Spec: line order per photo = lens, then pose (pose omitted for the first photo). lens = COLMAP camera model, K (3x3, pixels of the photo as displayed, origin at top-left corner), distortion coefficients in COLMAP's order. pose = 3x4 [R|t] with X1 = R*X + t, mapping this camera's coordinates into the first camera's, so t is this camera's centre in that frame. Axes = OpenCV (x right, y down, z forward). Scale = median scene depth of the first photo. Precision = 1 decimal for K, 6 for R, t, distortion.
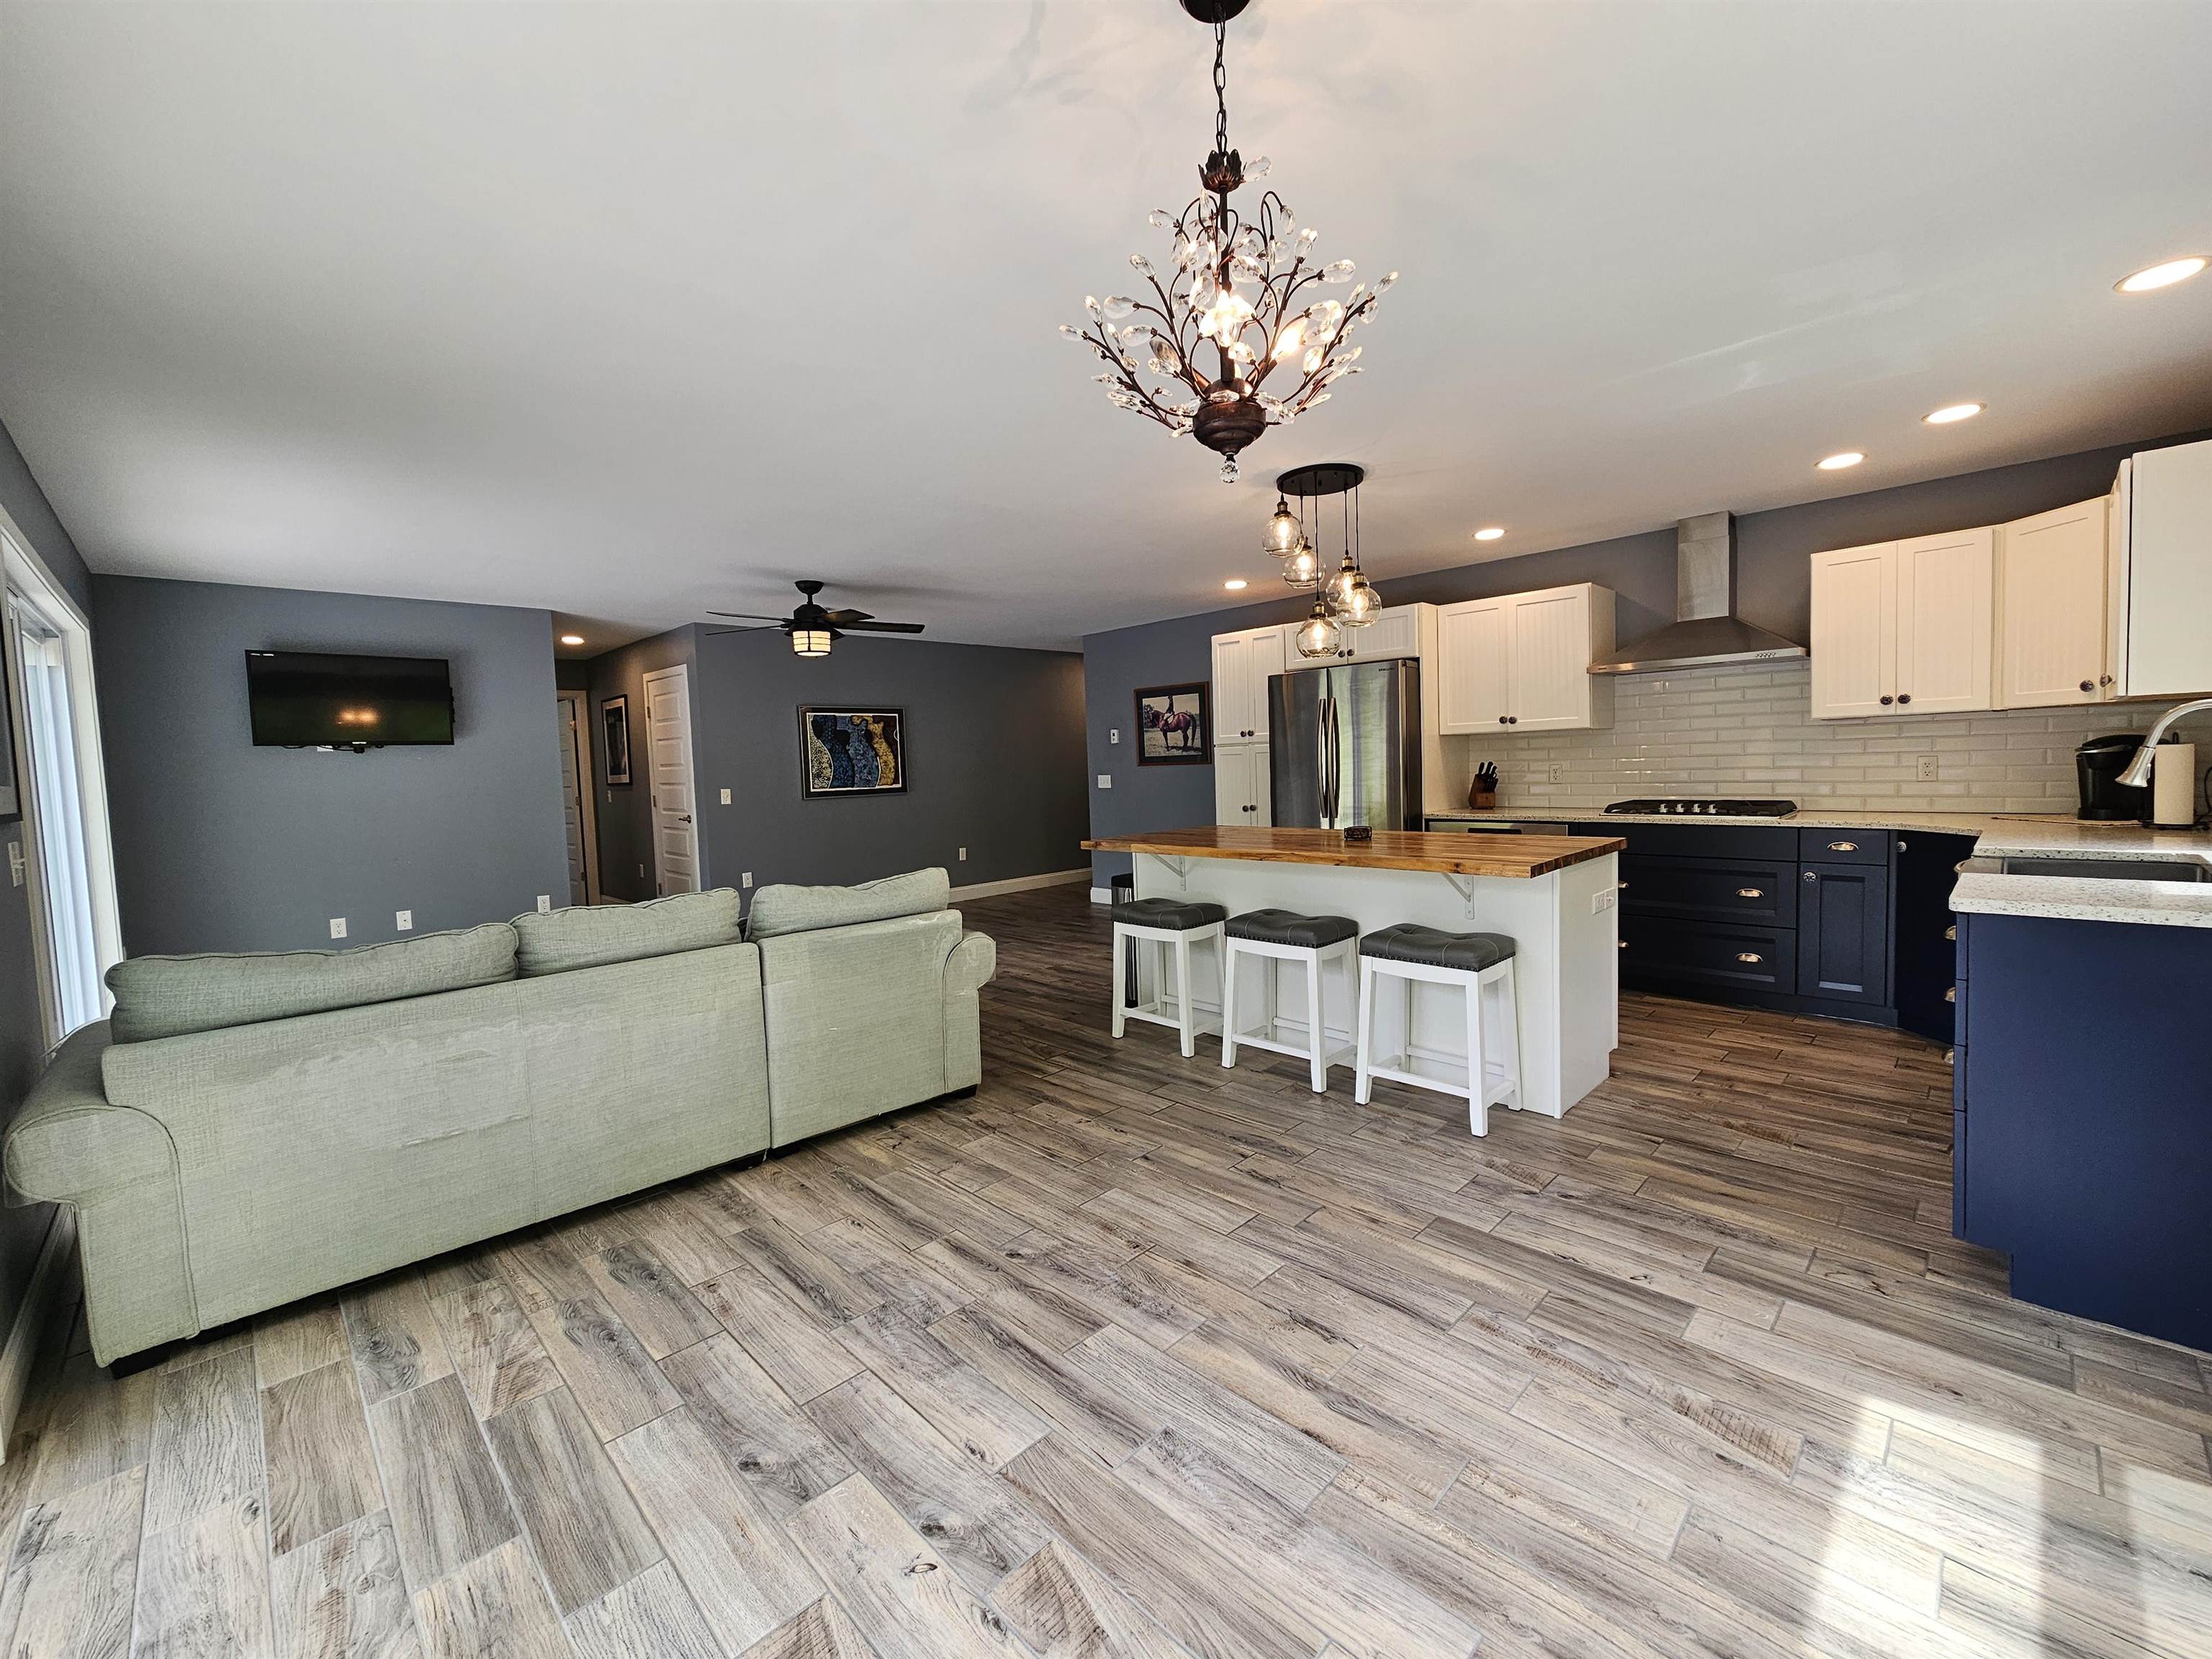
lens RADIAL K [[904.6, 0, 1110.9], [0, 904.6, 816.2], [0, 0, 1]] dist [-0.000194, 0.000650]
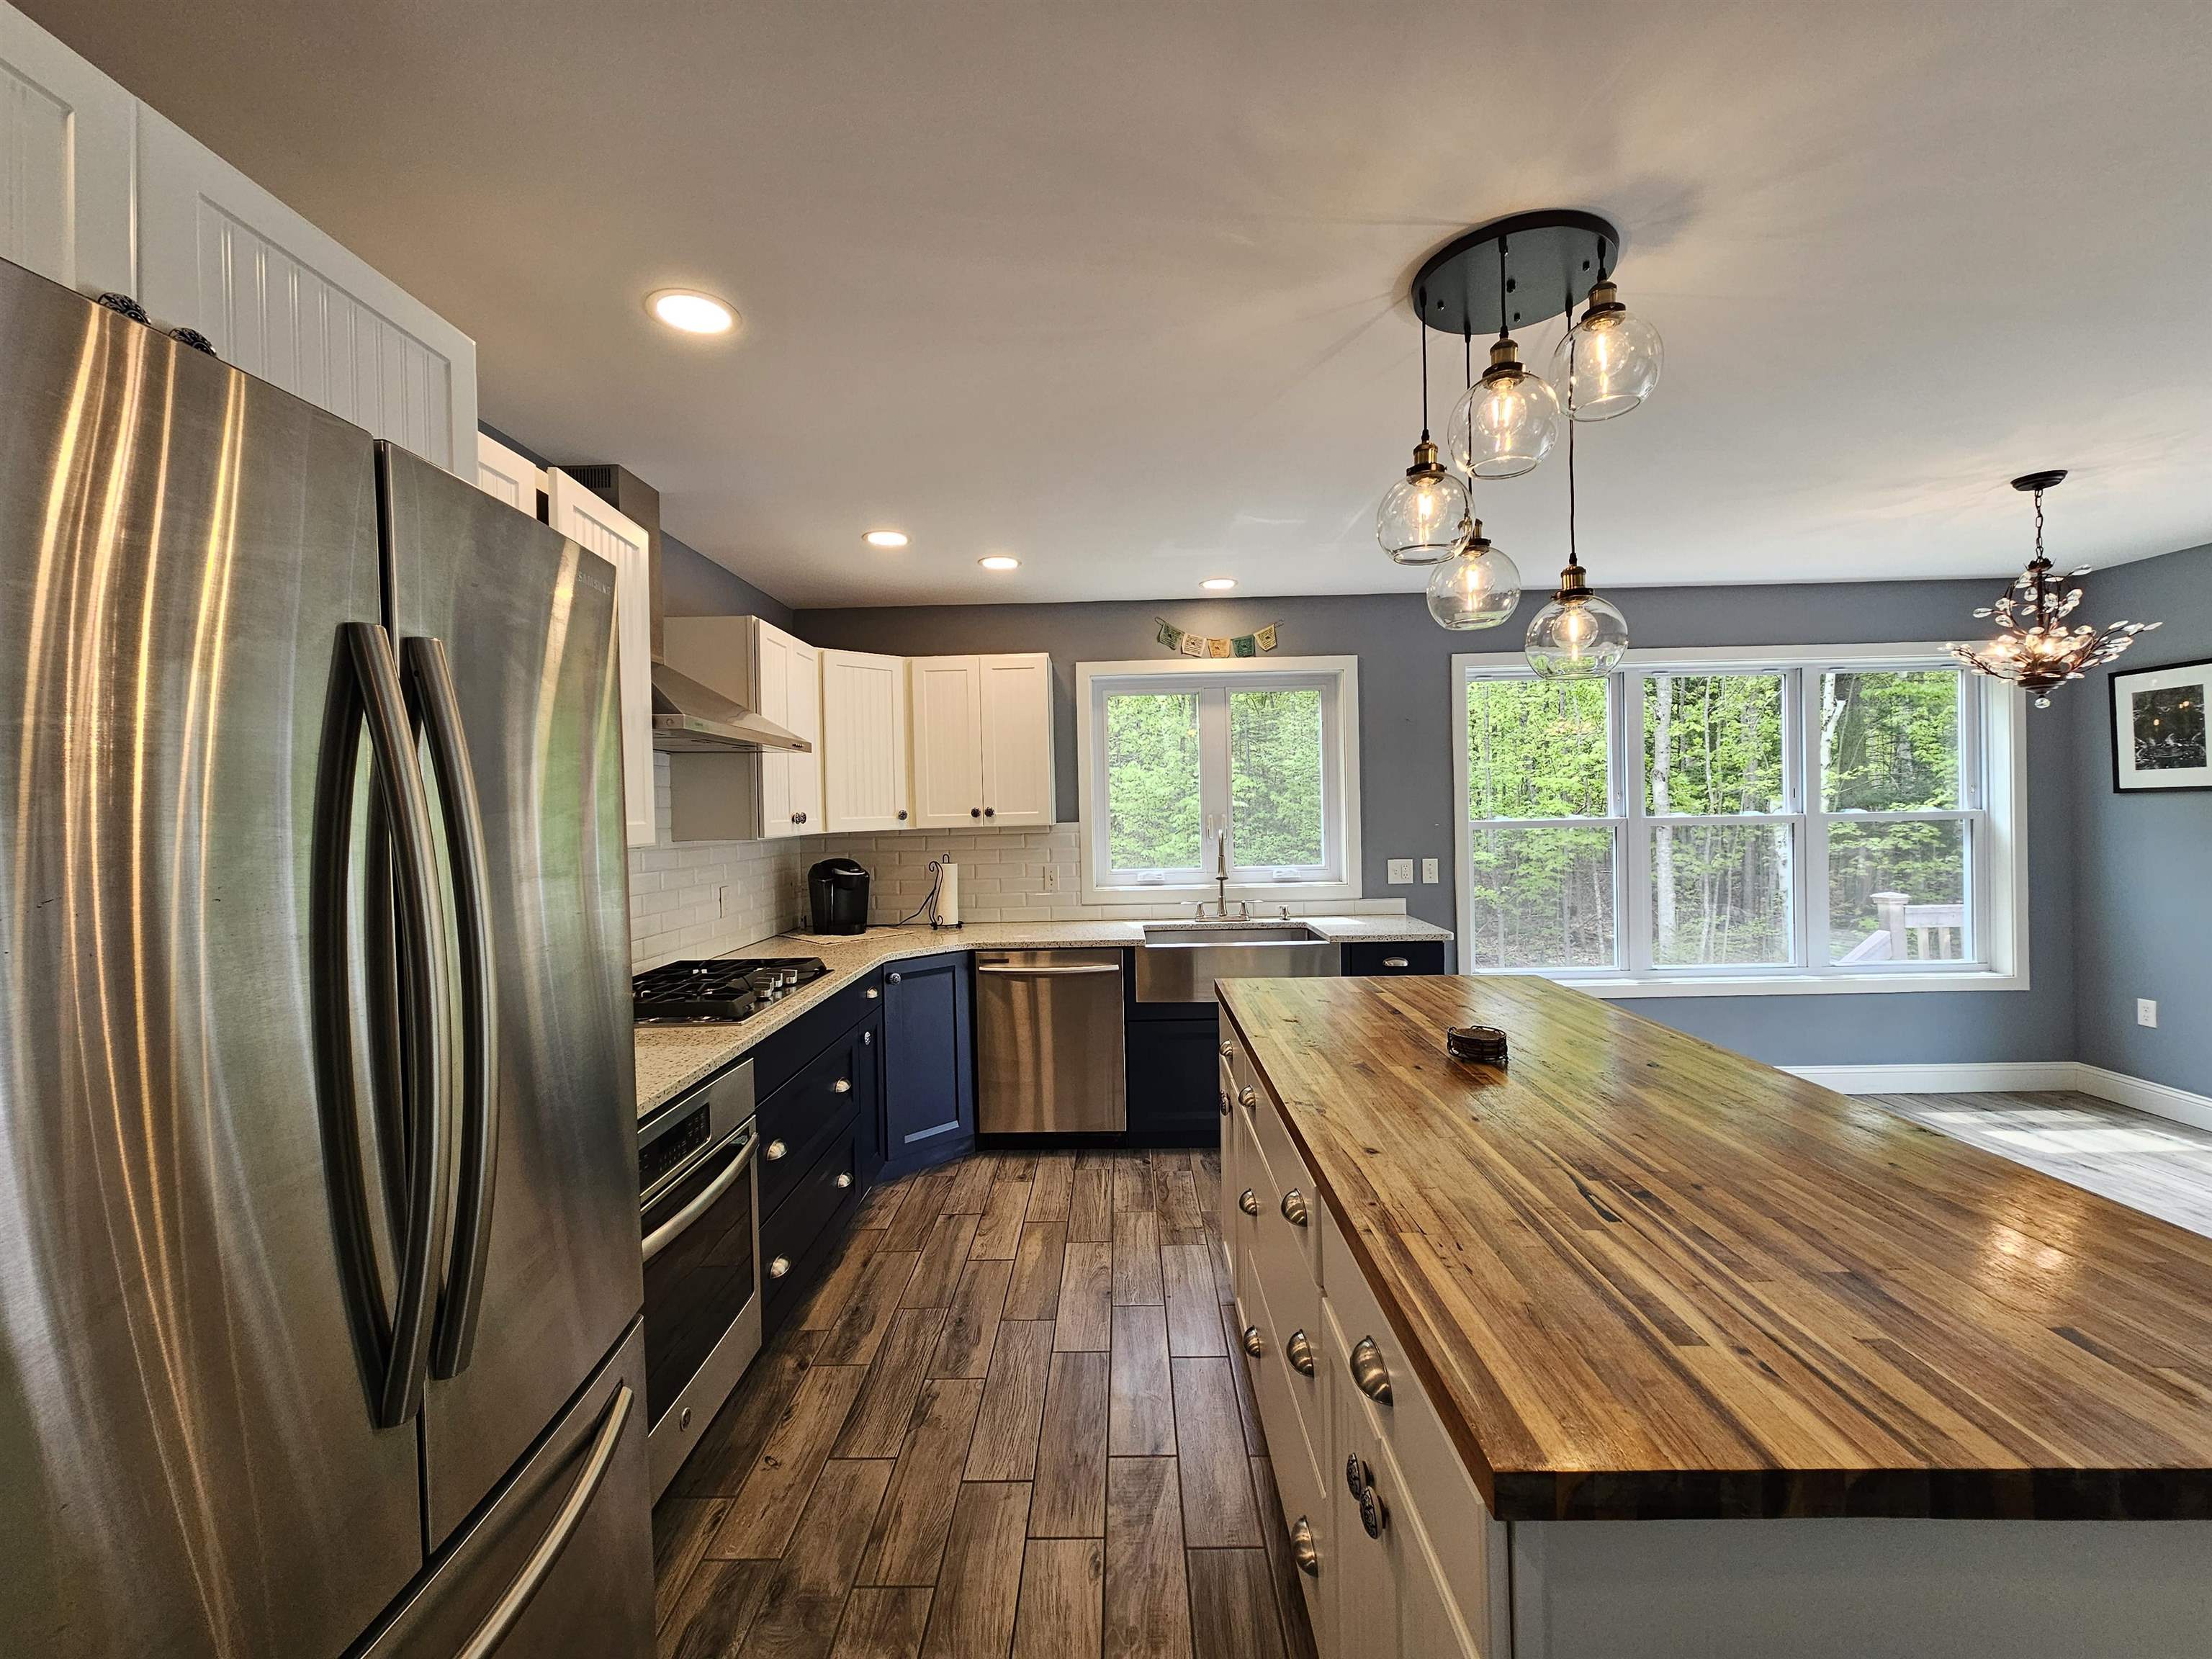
lens RADIAL K [[901.9, 0, 1112.7], [0, 901.9, 818.8], [0, 0, 1]] dist [0.001456, 0.000228]
pose [[-0.701973, 0.045721, 0.710735, 0.056263], [0.089901, 0.995643, 0.024743, -0.119489], [-0.706507, 0.081265, -0.703025, 1.346468]]
